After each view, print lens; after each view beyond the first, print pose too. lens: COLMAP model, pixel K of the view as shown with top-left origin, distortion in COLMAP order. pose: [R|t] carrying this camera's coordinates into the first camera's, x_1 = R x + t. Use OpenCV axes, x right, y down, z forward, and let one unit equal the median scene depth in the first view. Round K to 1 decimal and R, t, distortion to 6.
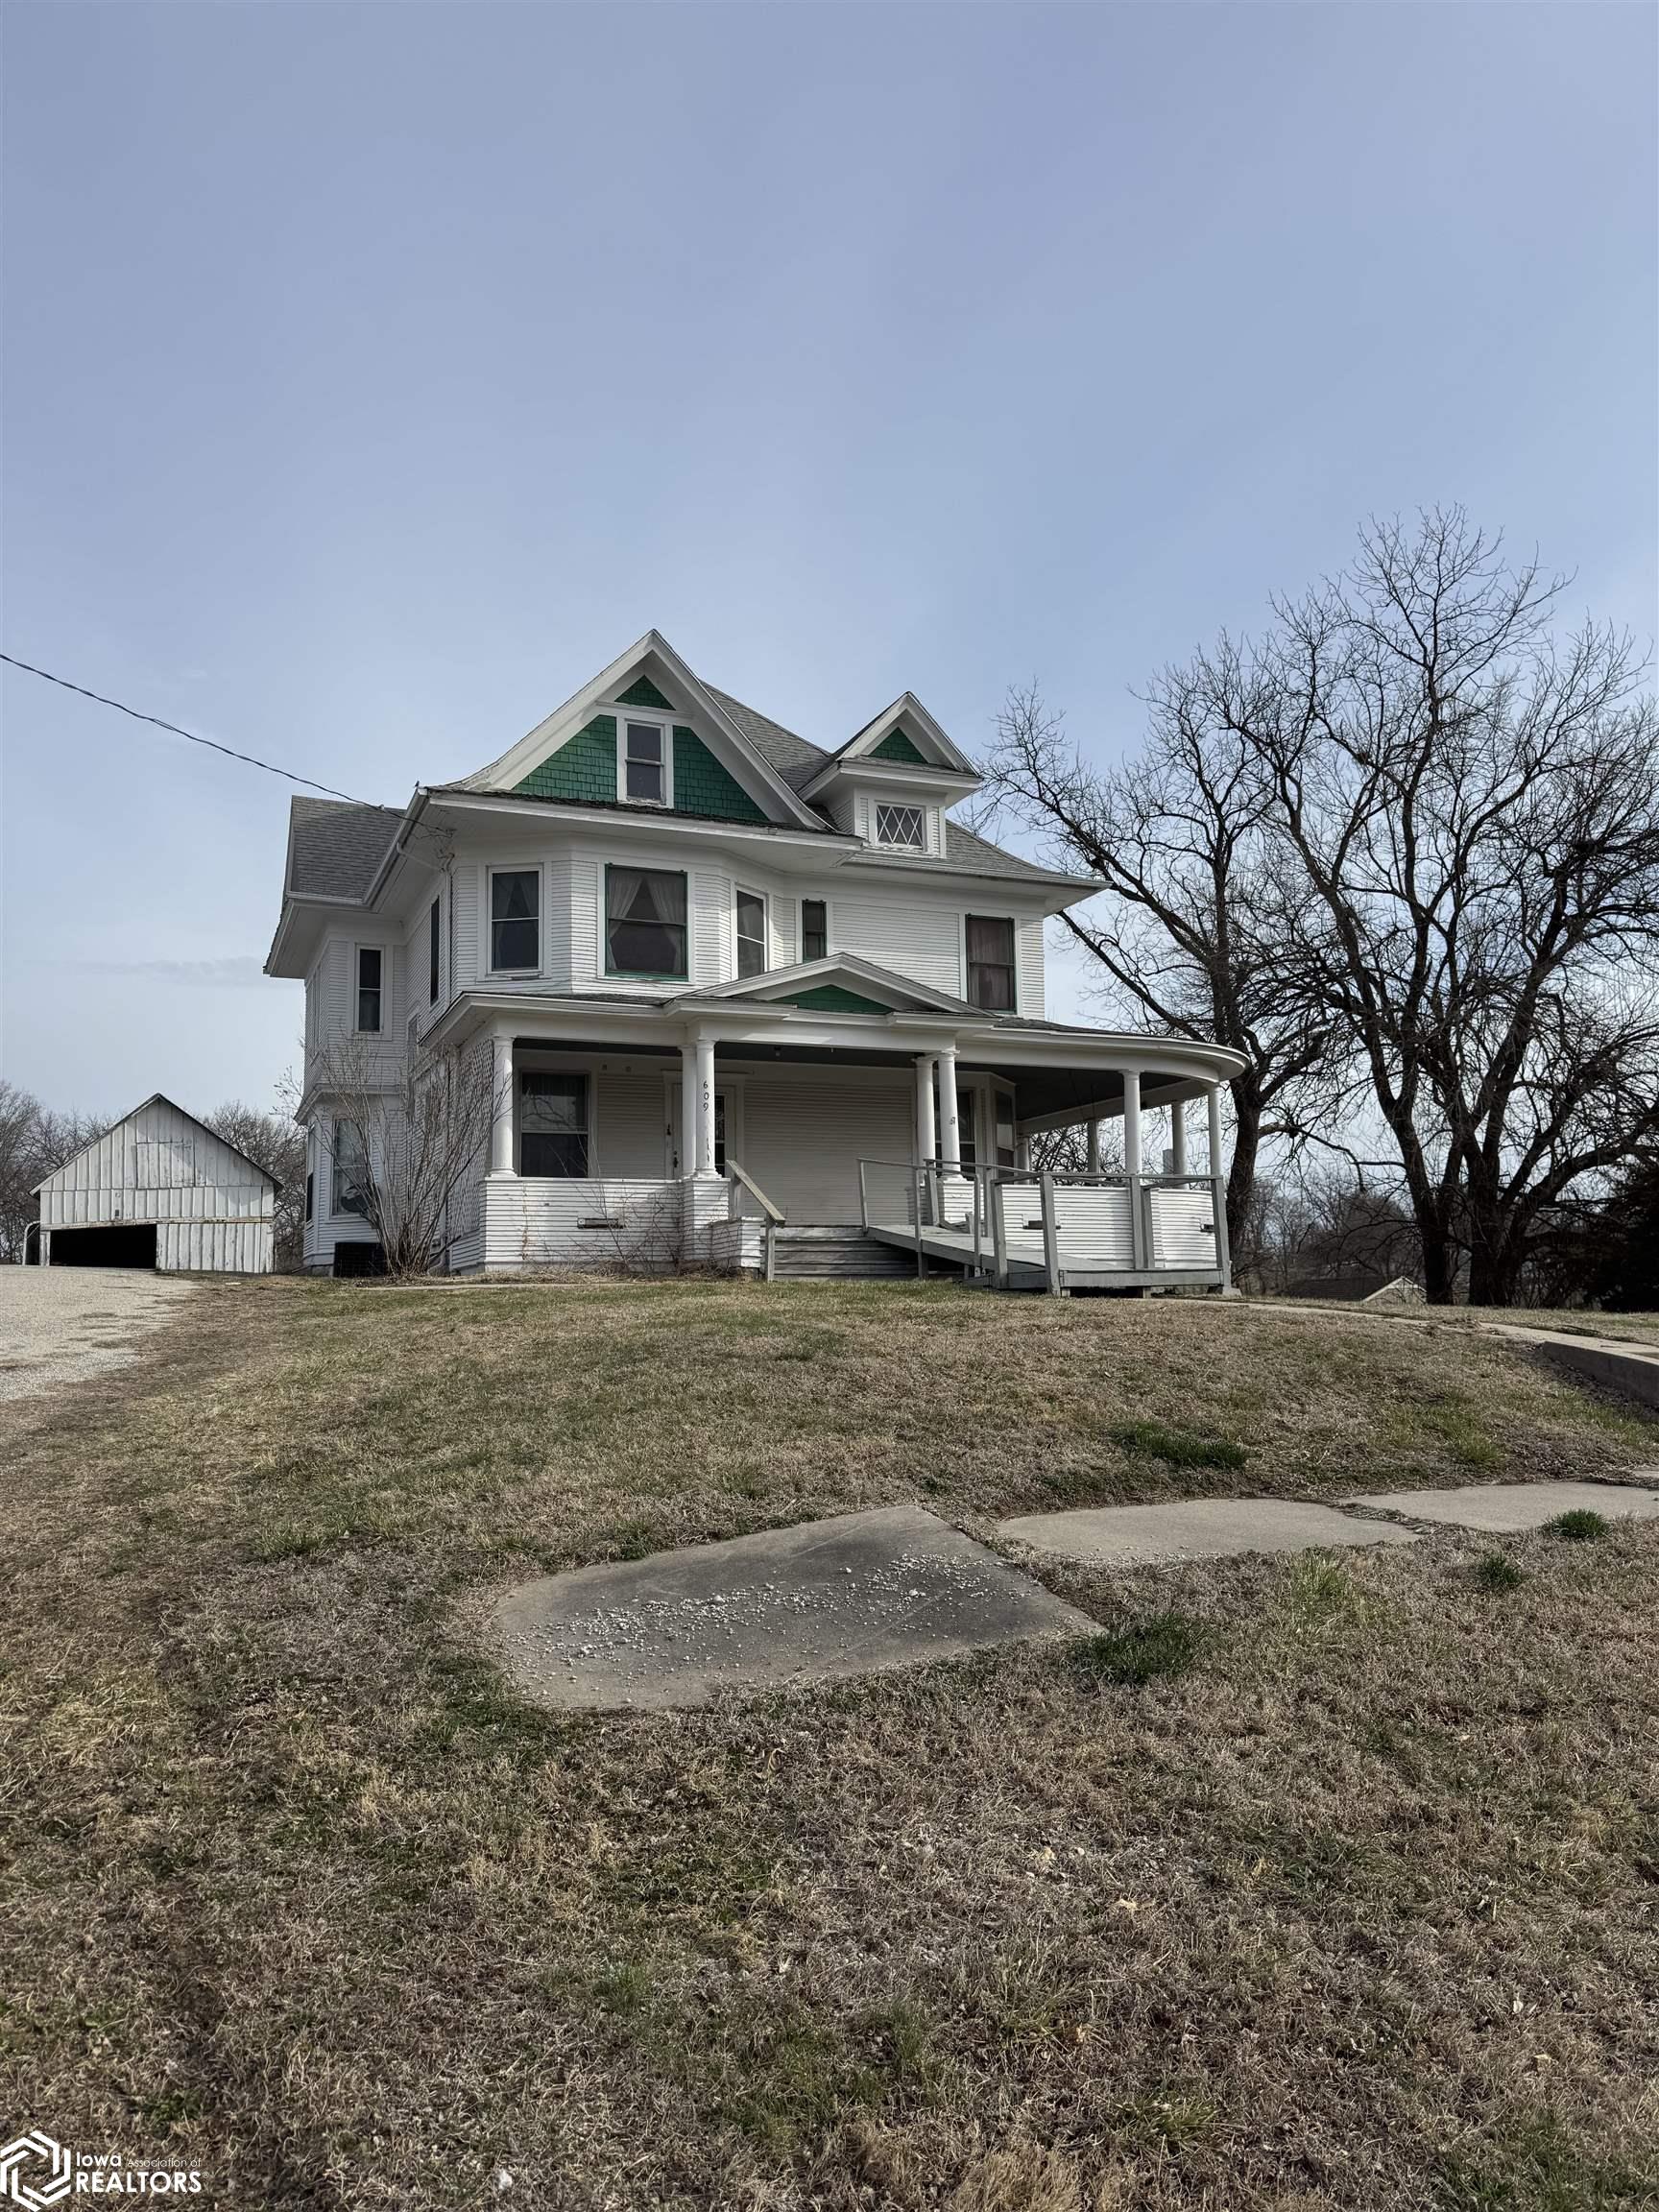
lens RADIAL K [[1545.3, 0, 826.1], [0, 1545.3, 1105.8], [0, 0, 1]] dist [0.047869, -0.004045]
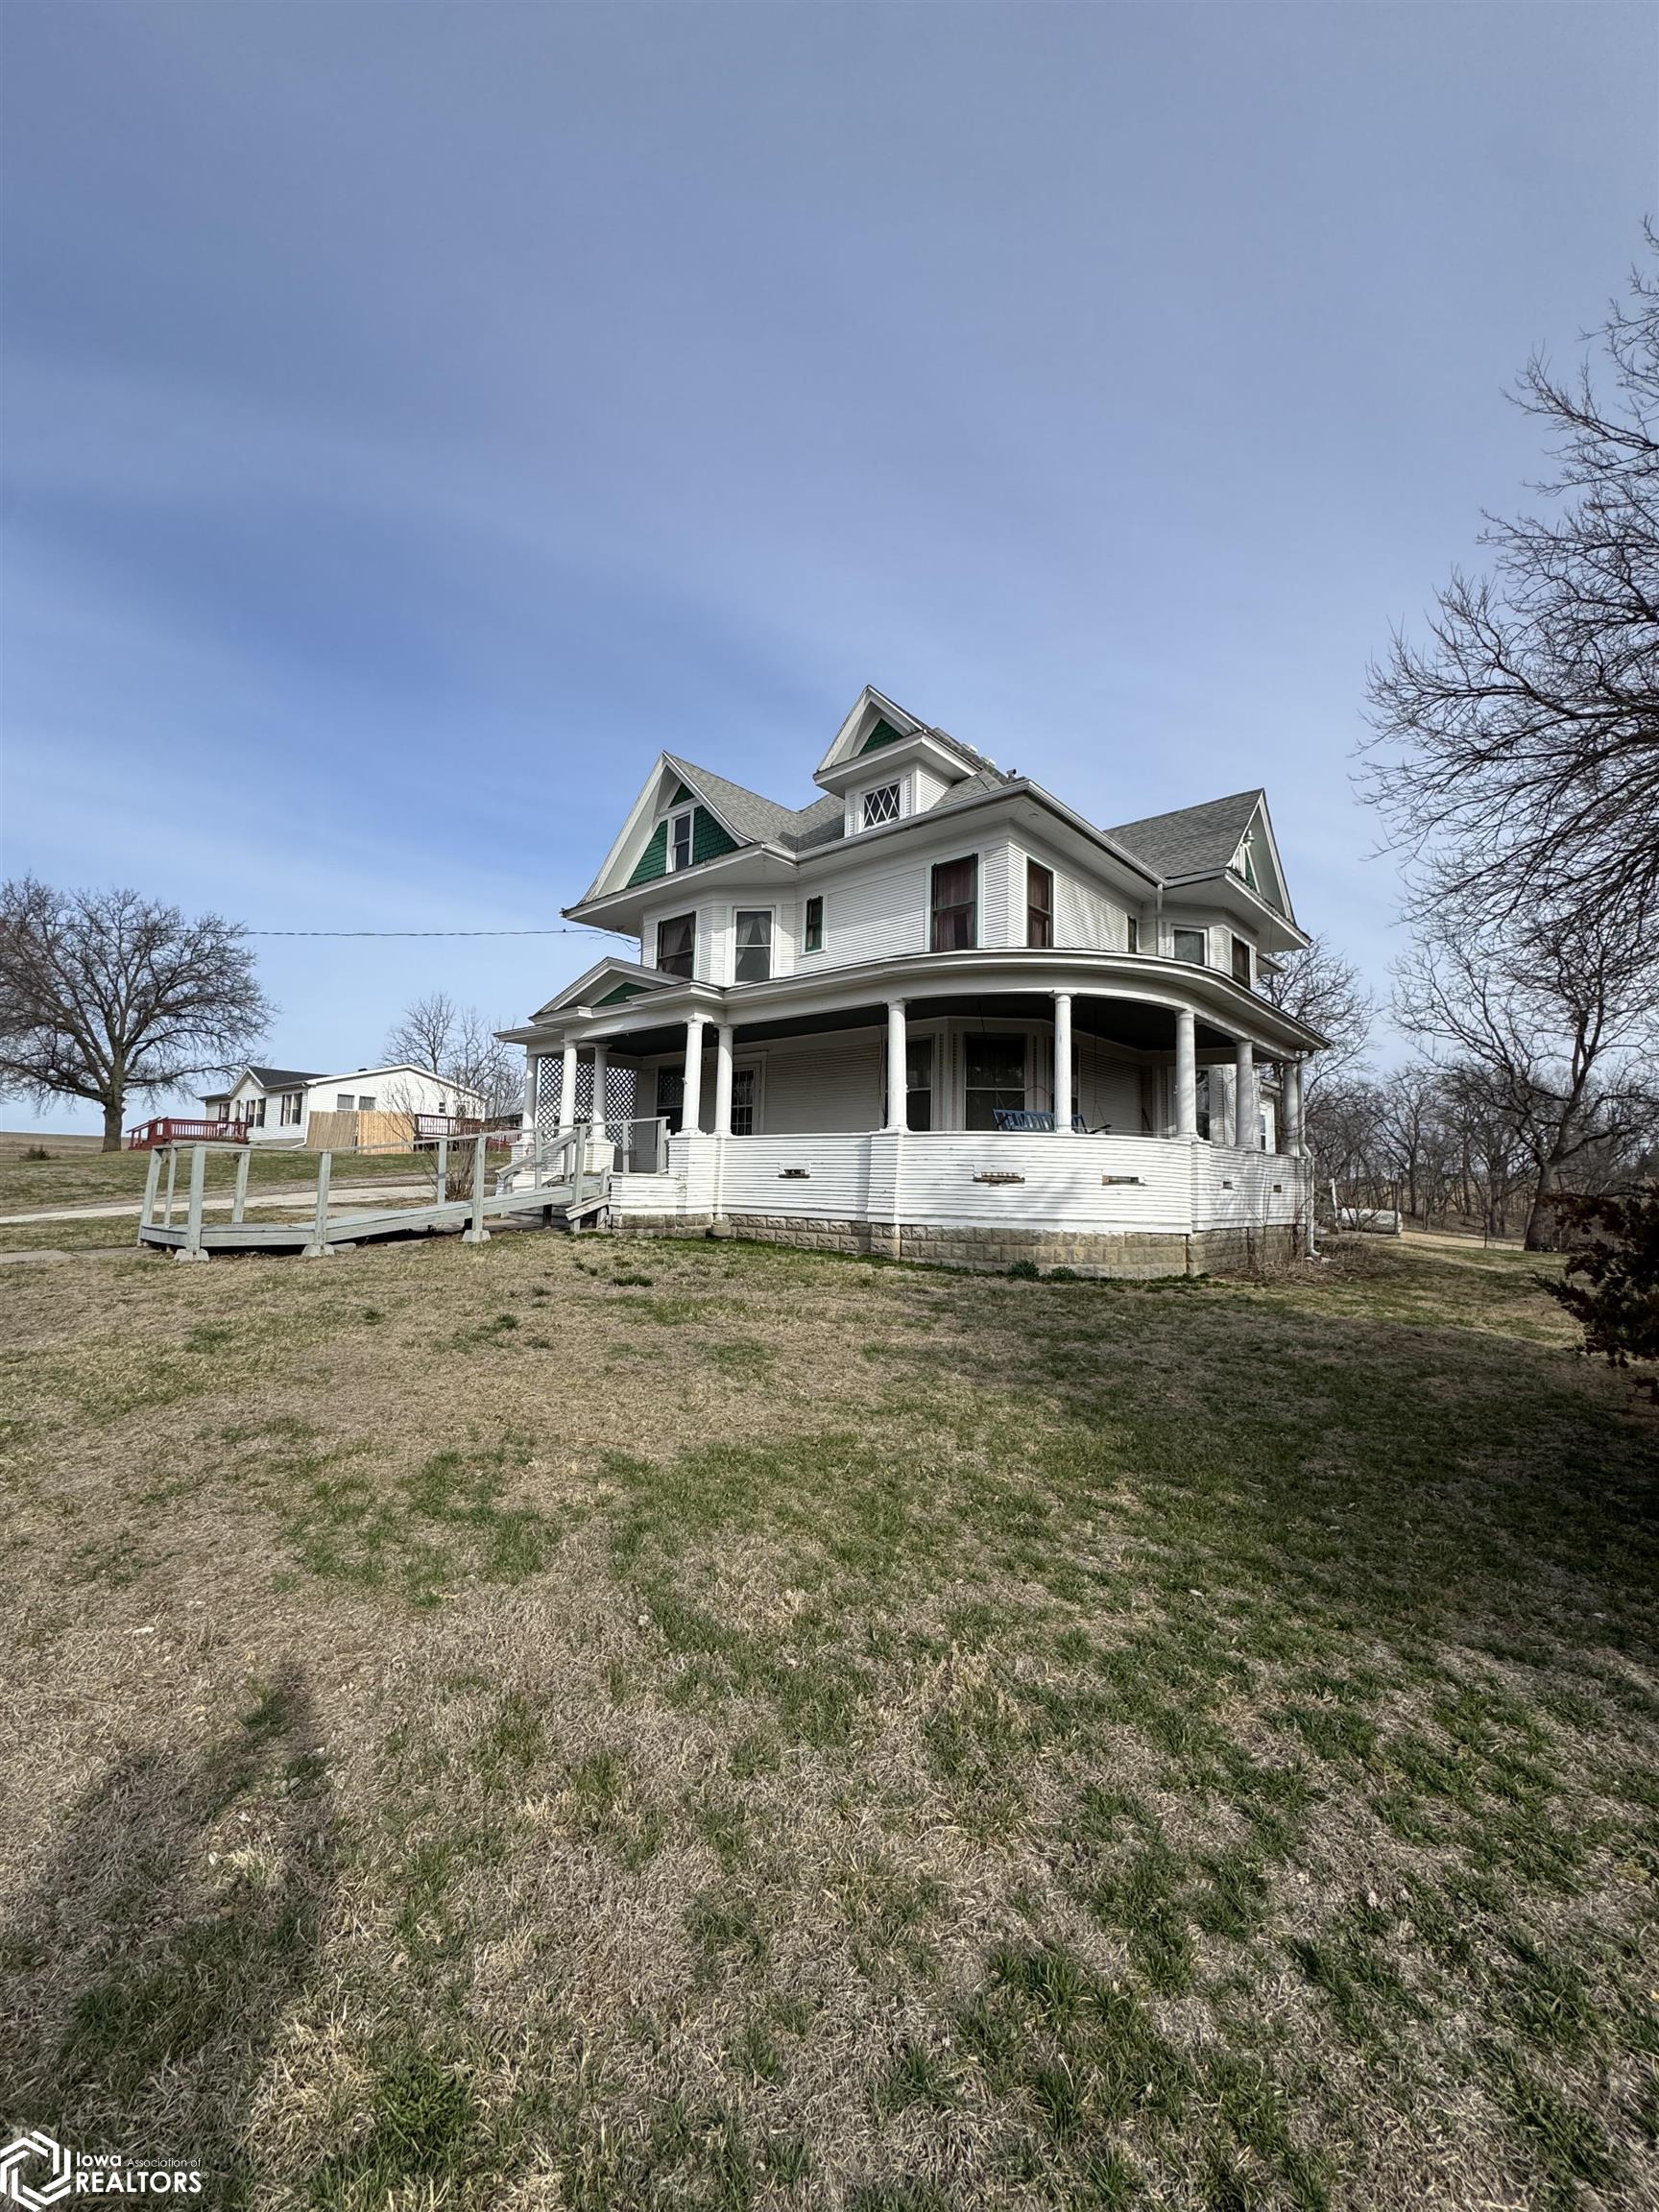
lens RADIAL K [[884.2, 0, 815.1], [0, 884.2, 1101.8], [0, 0, 1]] dist [-0.005079, 0.000603]
pose [[0.419856, -0.050089, -0.906208, 0.649733], [0.098465, 0.995096, -0.009382, 0.034635], [0.902234, -0.085291, 0.422729, 0.737166]]
